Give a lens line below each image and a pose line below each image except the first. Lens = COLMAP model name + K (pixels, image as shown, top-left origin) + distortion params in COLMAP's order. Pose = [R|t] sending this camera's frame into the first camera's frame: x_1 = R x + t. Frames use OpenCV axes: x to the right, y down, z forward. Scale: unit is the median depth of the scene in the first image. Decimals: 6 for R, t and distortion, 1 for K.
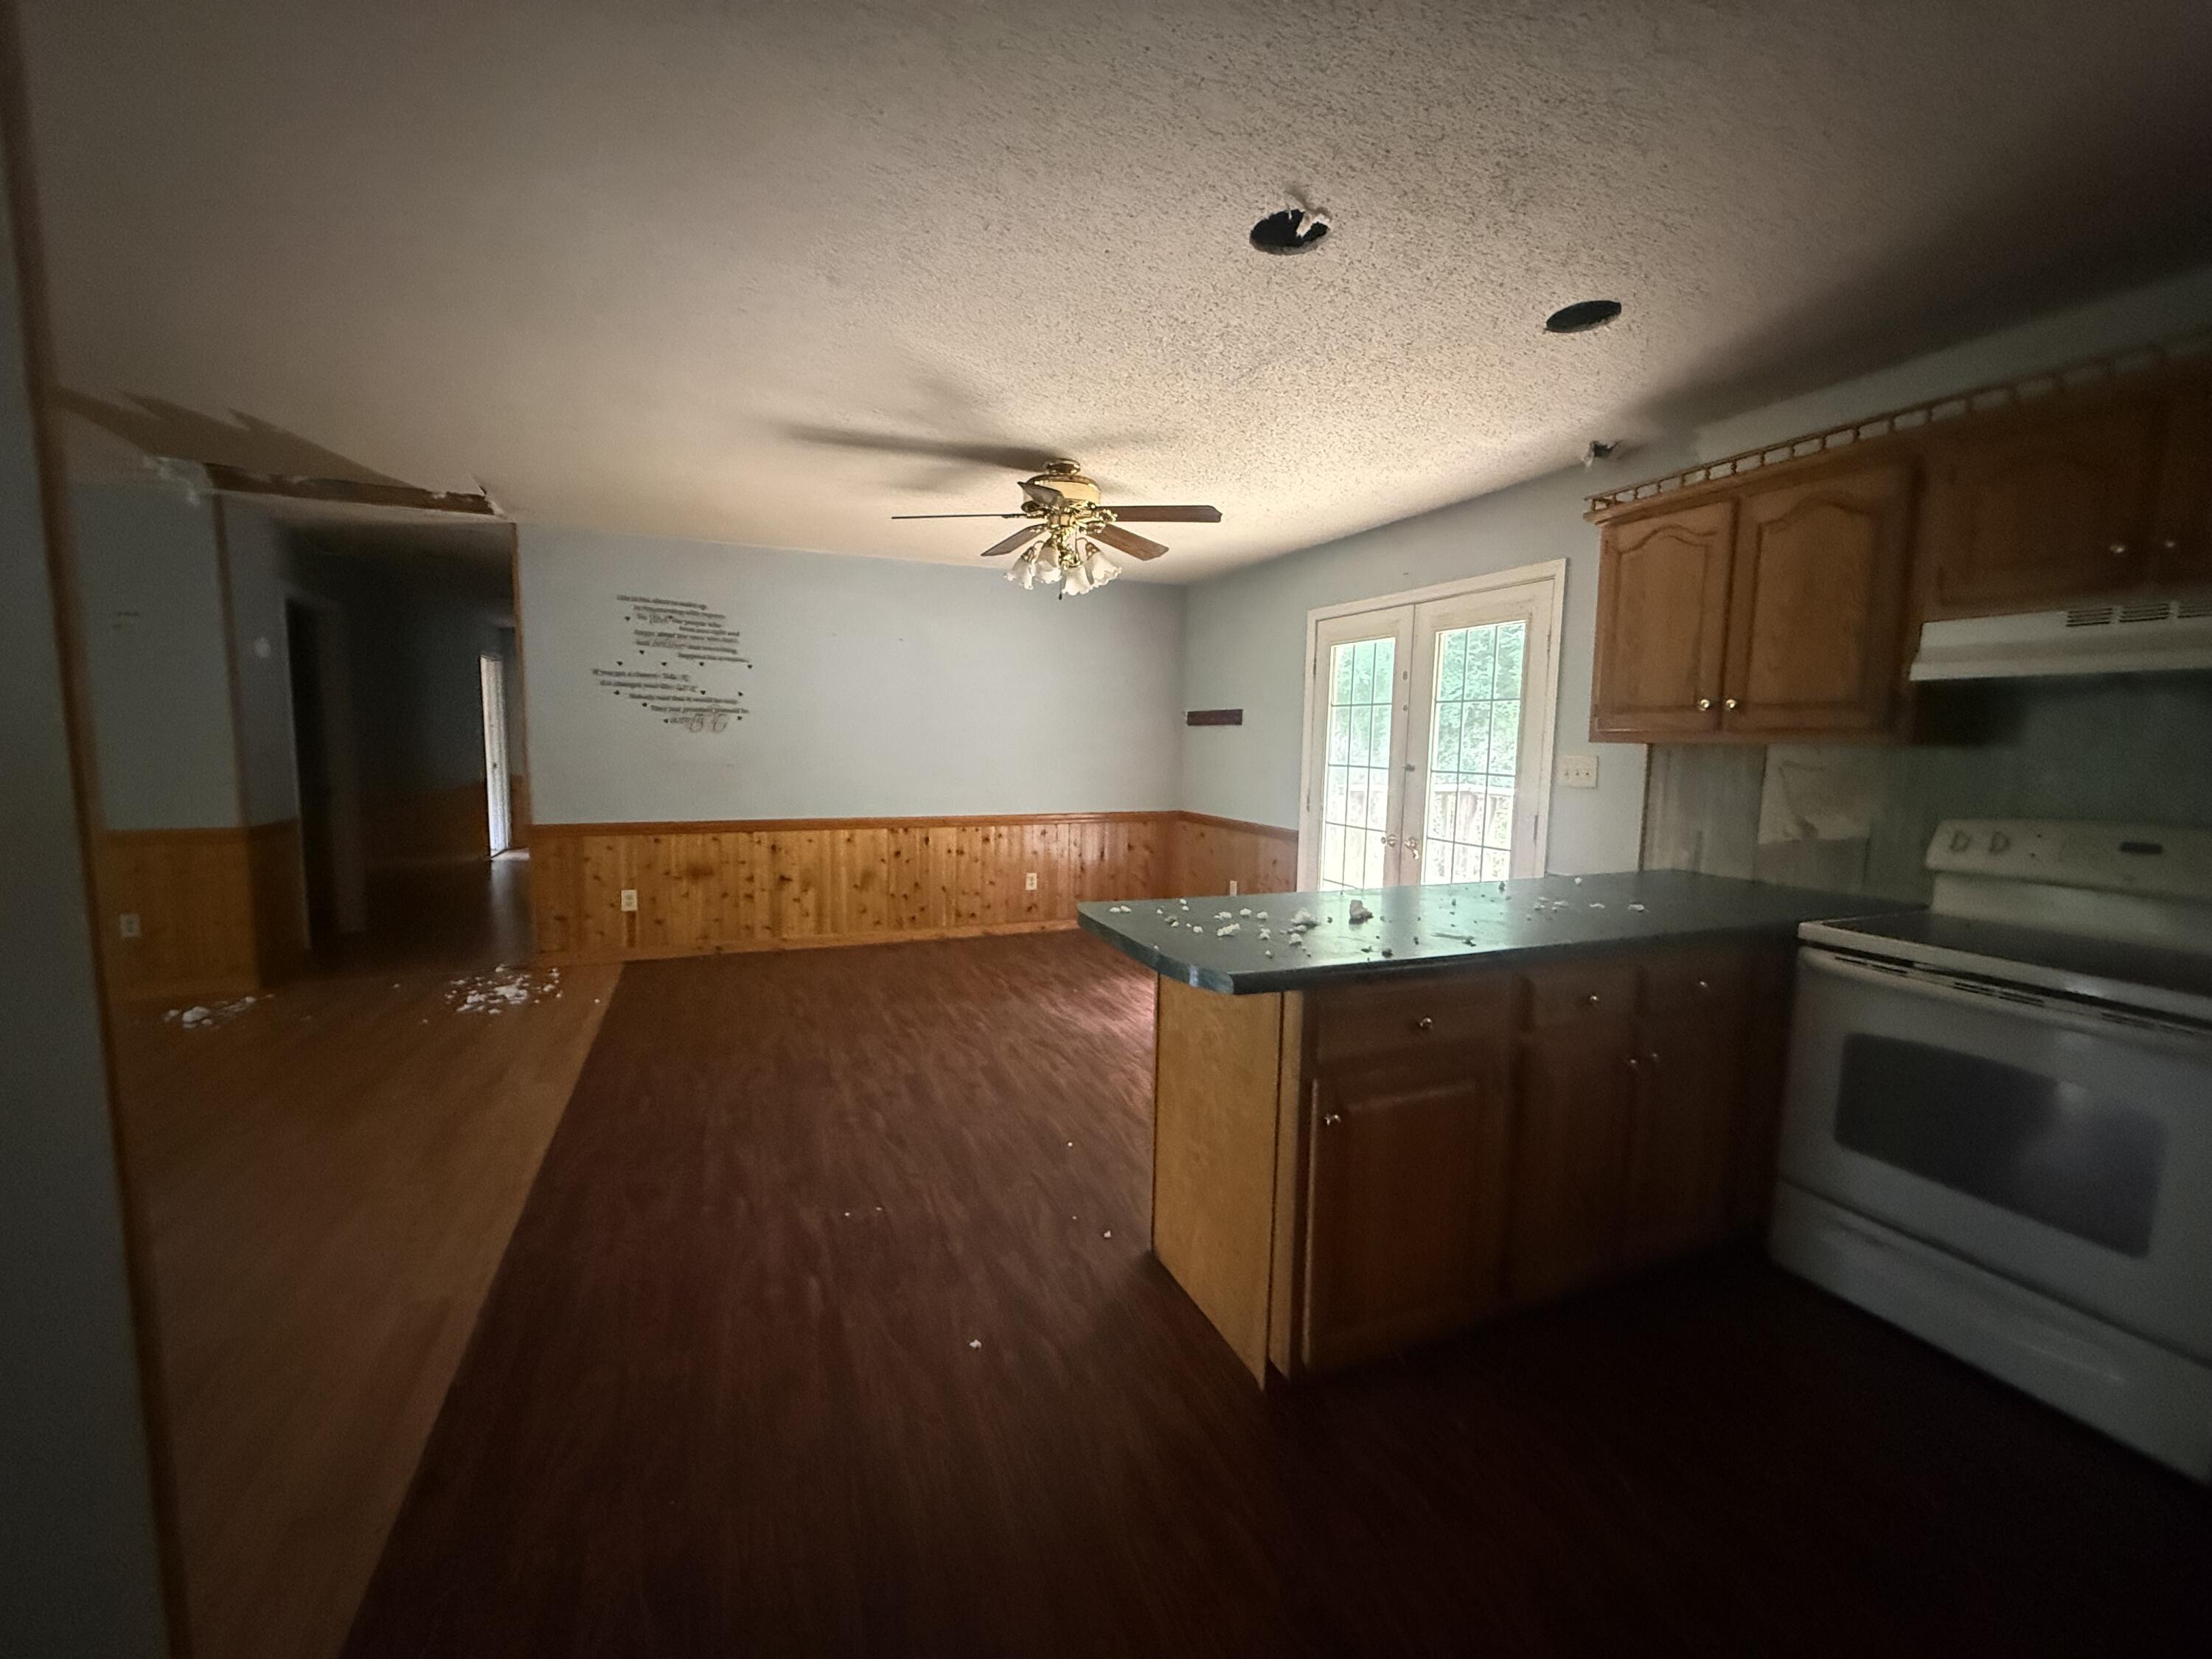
lens RADIAL K [[886.6, 0, 1093.5], [0, 886.6, 835.6], [0, 0, 1]] dist [0.002240, -0.000212]
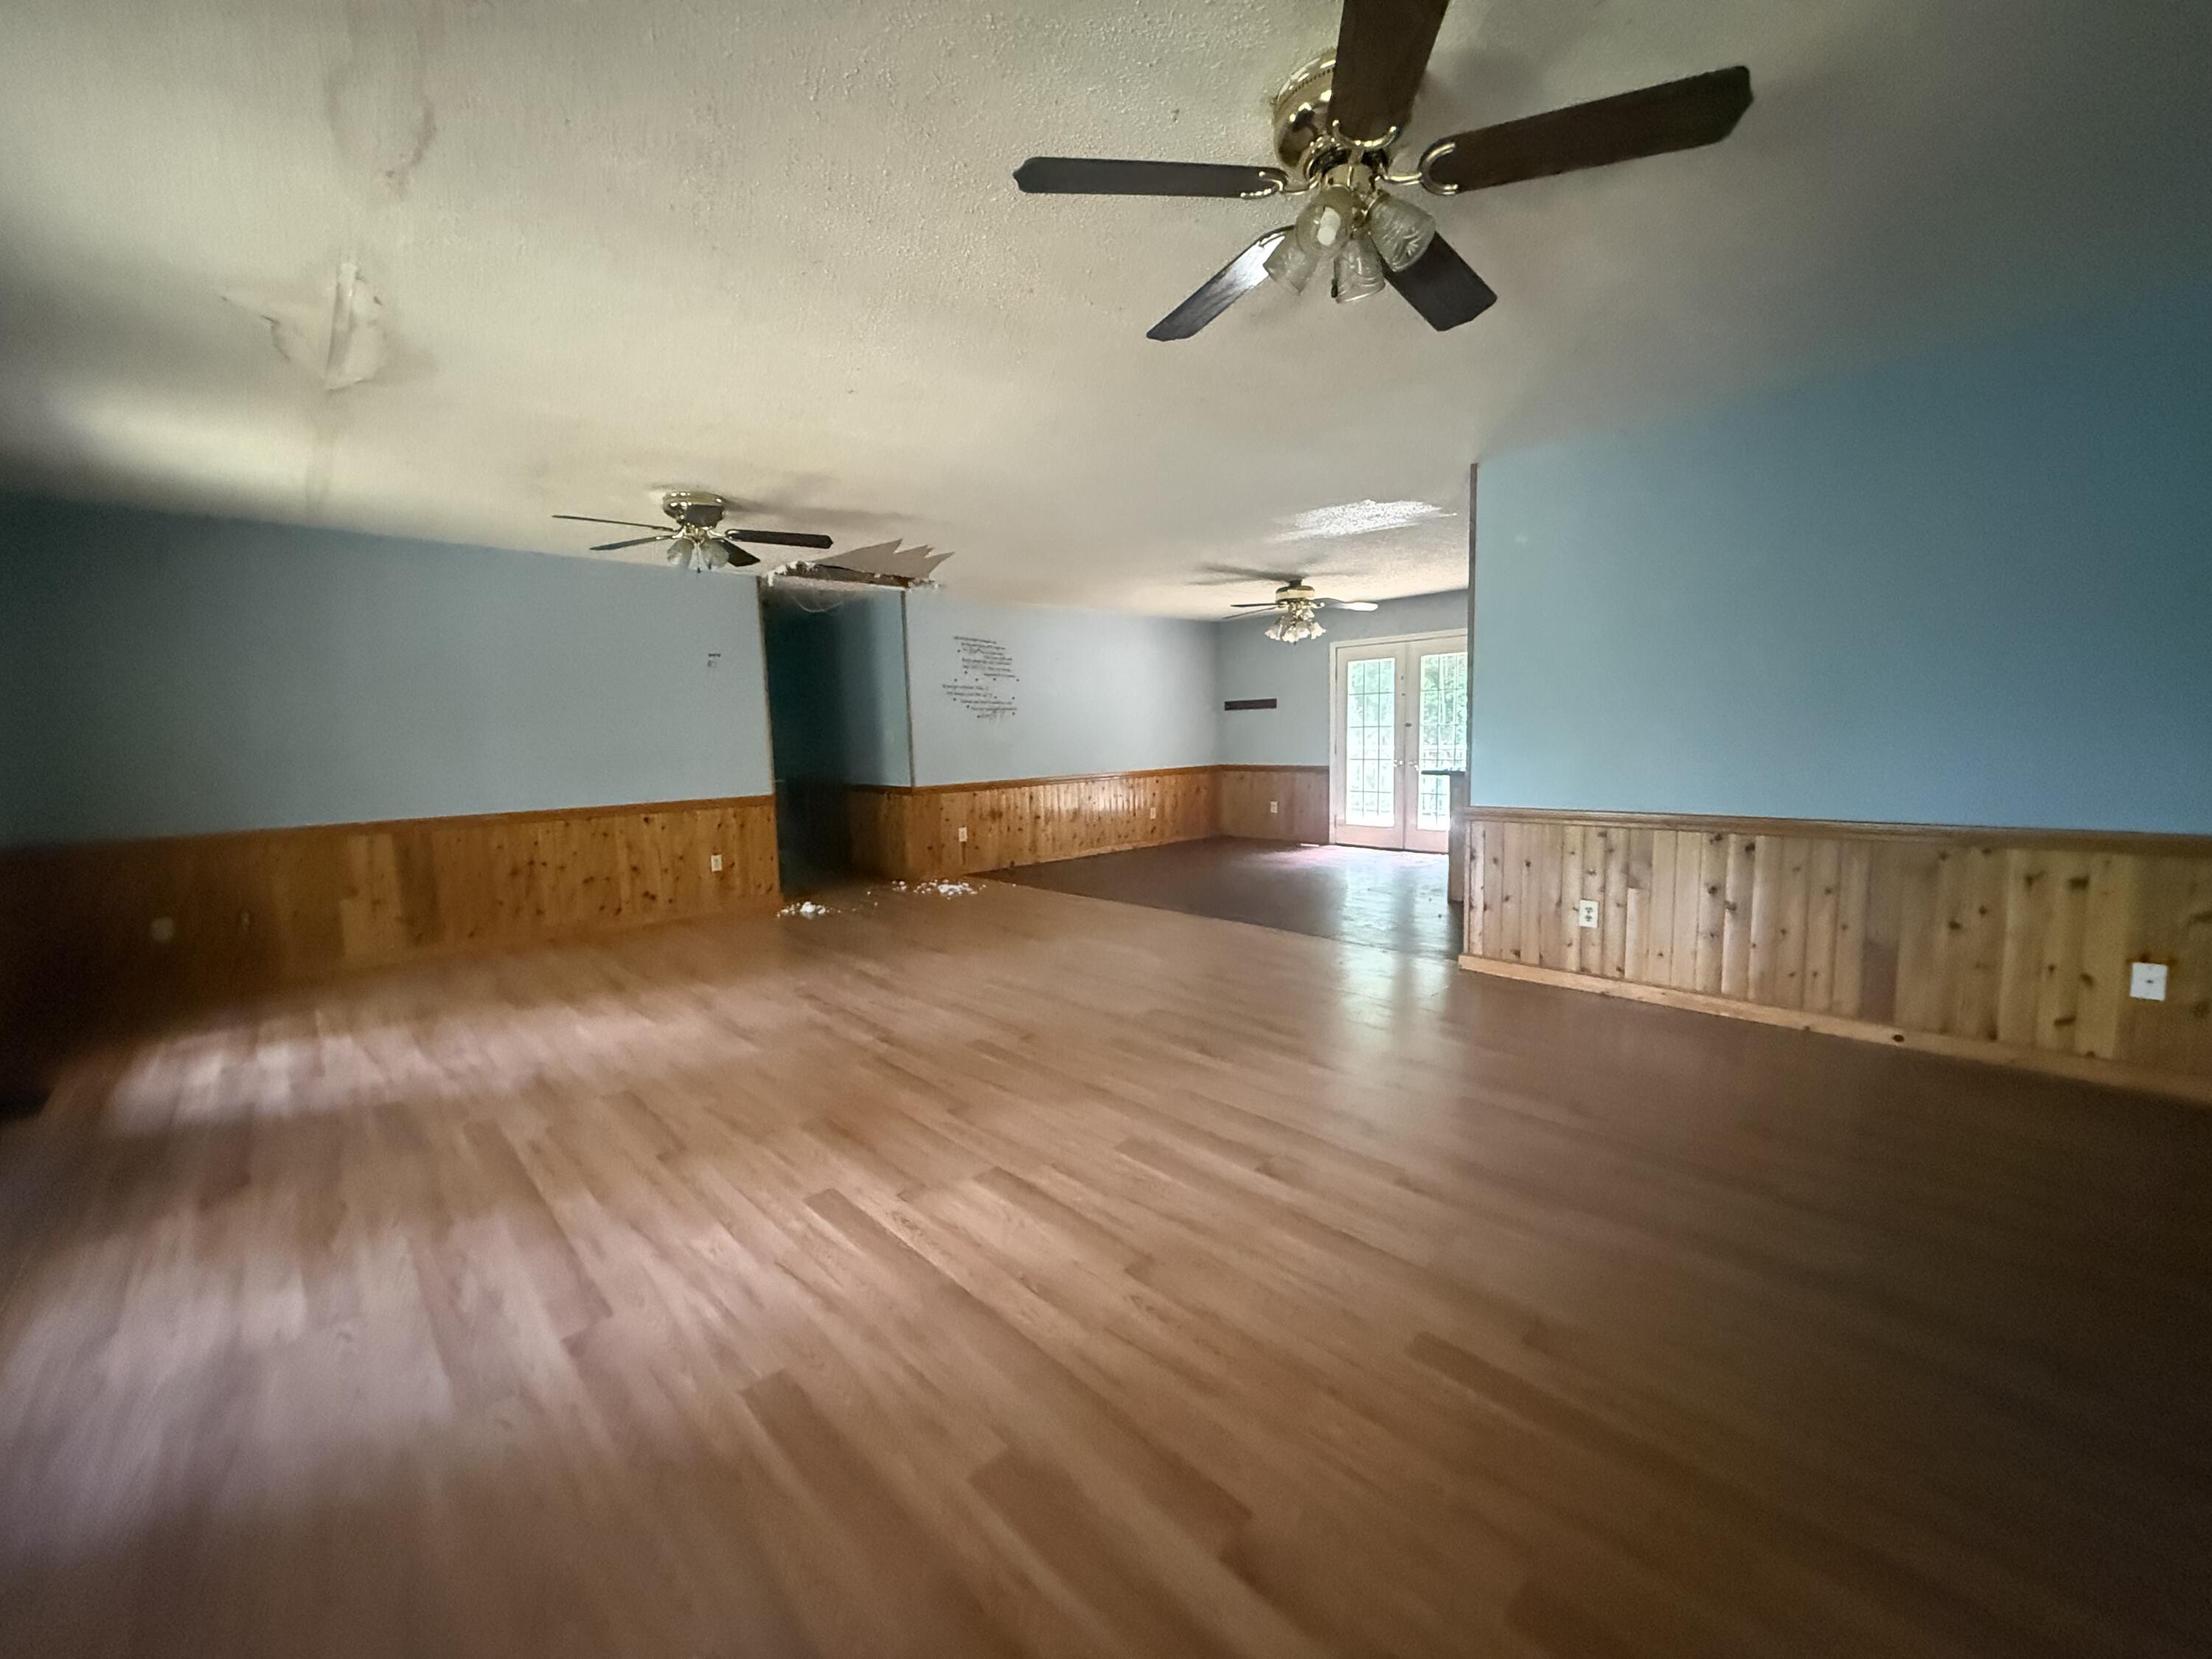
lens RADIAL K [[886.6, 0, 1099.4], [0, 886.6, 830.8], [0, 0, 1]] dist [0.002240, -0.000212]
pose [[0.939470, -0.078780, 0.333452, -0.803744], [0.079878, 0.996750, 0.010438, 0.068969], [-0.333190, 0.016829, 0.942709, -0.518732]]
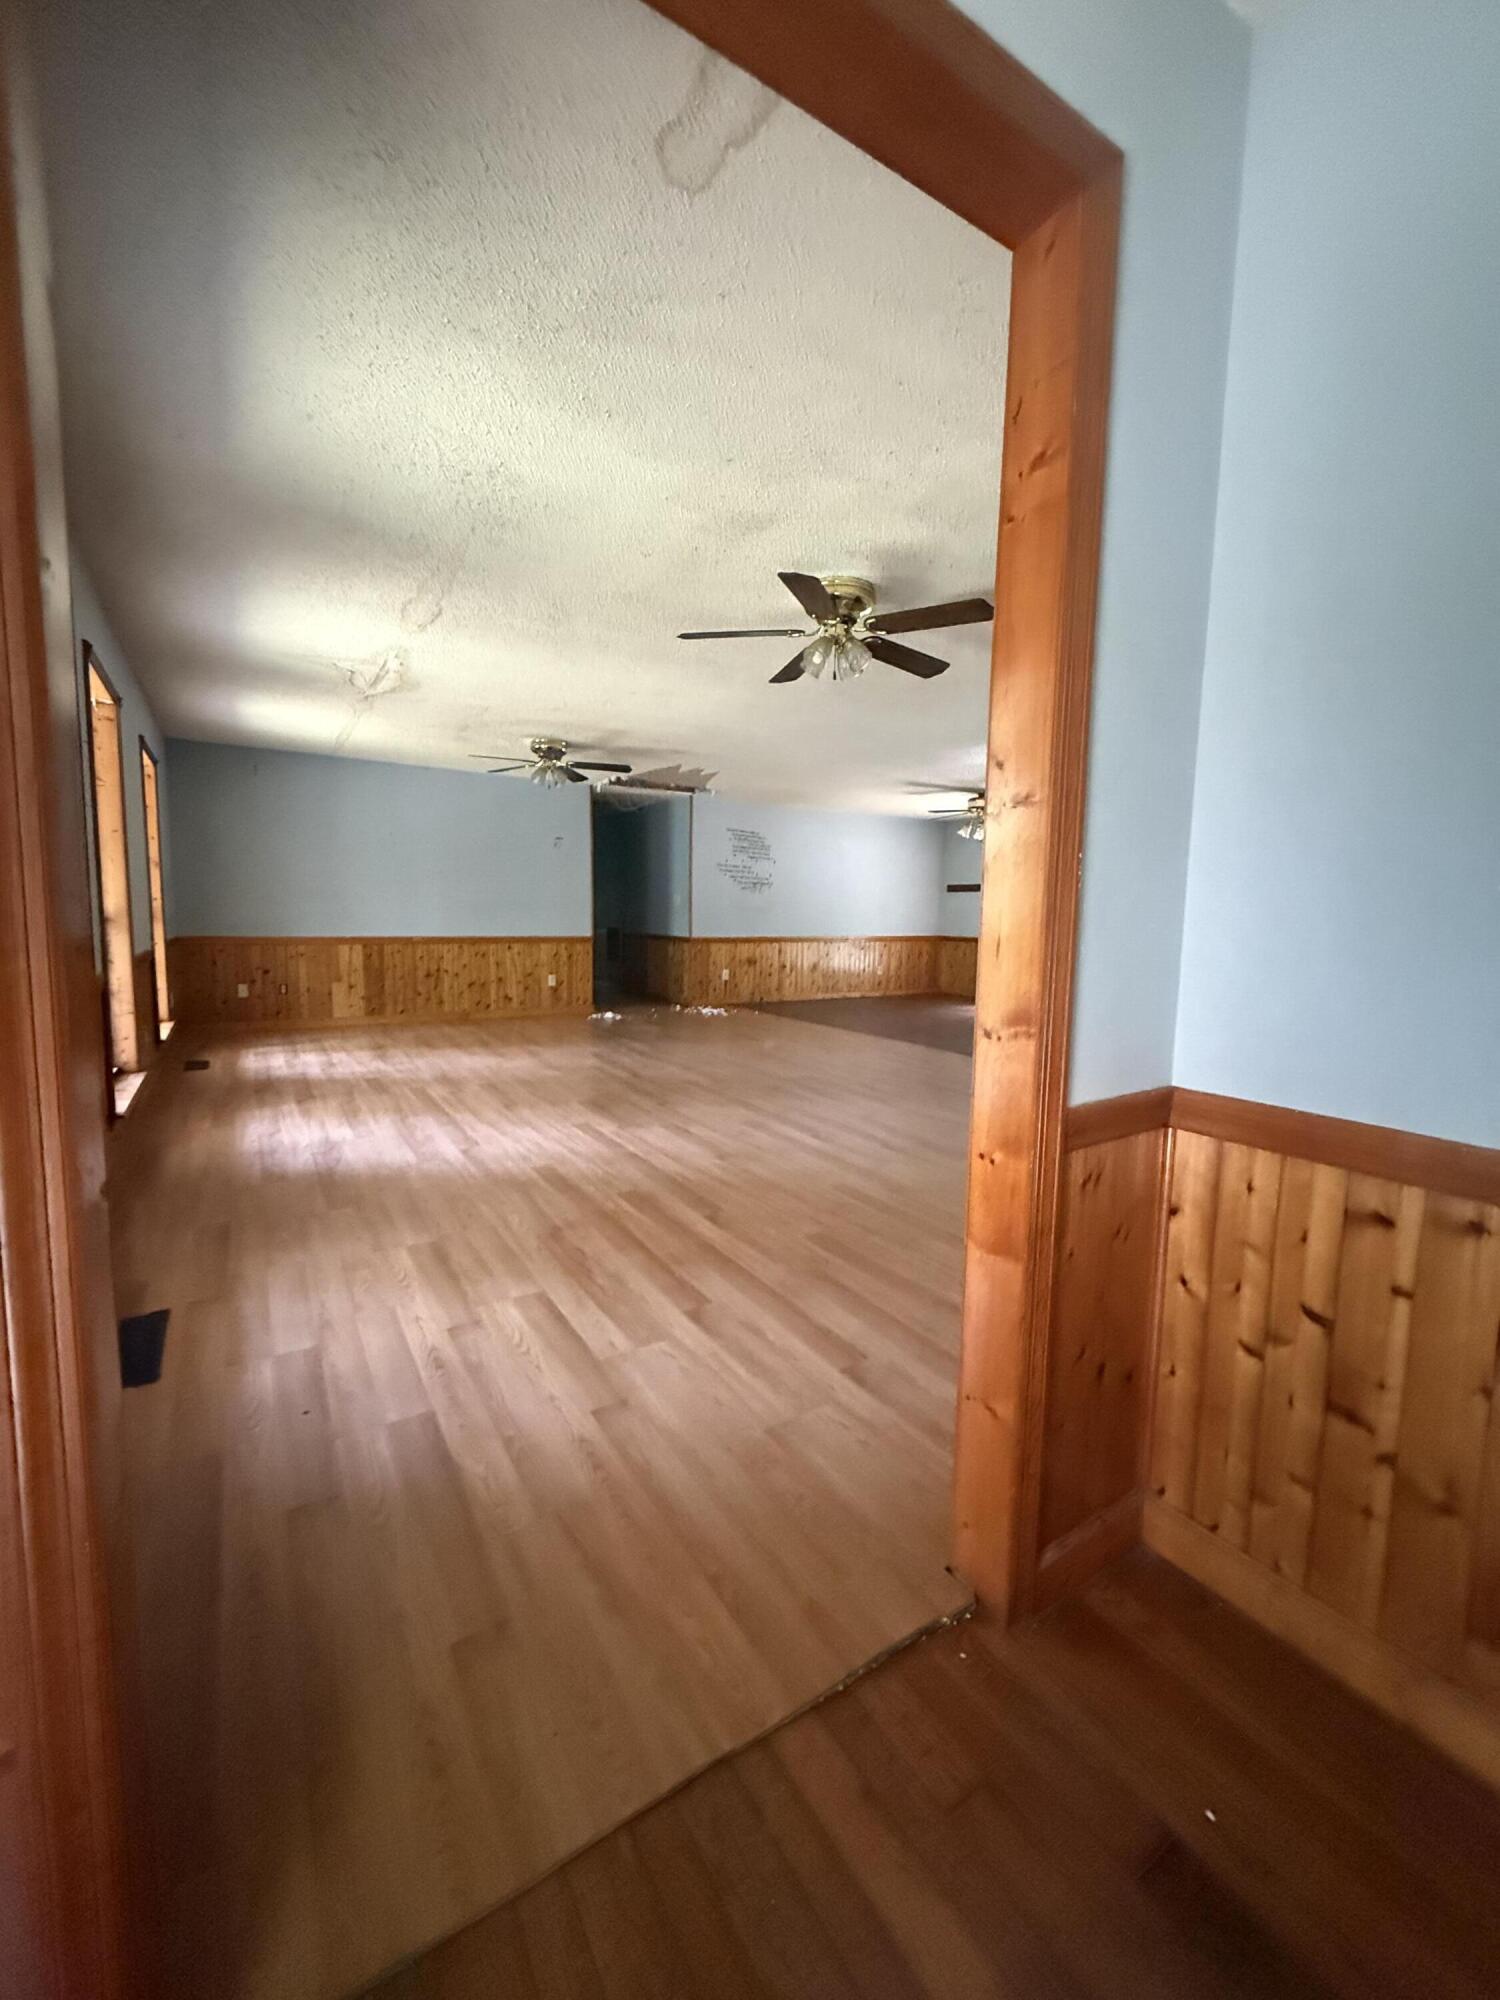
lens RADIAL K [[801.6, 0, 750.6], [0, 801.6, 994.1], [0, 0, 1]] dist [0.002240, -0.000212]
pose [[0.986851, -0.017124, 0.160722, -0.759493], [0.018090, 0.999826, -0.004547, 0.126677], [-0.160616, 0.007395, 0.986989, -0.852052]]
